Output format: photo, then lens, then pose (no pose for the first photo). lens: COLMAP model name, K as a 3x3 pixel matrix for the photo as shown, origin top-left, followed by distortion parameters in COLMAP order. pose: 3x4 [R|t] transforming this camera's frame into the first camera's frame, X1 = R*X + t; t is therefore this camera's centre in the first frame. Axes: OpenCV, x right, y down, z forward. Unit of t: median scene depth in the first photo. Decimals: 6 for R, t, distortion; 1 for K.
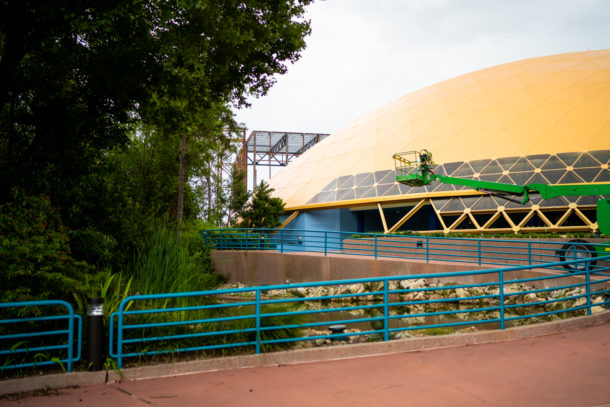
lens RADIAL K [[581.5, 0, 305.0], [0, 581.5, 203.5], [0, 0, 1]] dist [-0.106942, 0.106261]
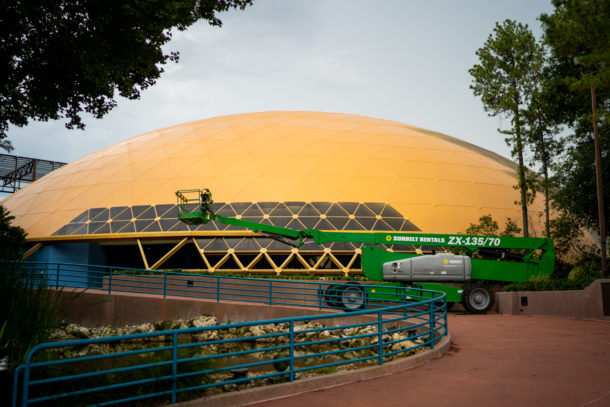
lens RADIAL K [[581.5, 0, 305.0], [0, 581.5, 203.5], [0, 0, 1]] dist [-0.106942, 0.106261]
pose [[0.887399, 0.076992, 0.454527, -0.106108], [-0.047260, 0.995954, -0.076436, 0.001518], [-0.458573, 0.046348, 0.887447, 0.028410]]
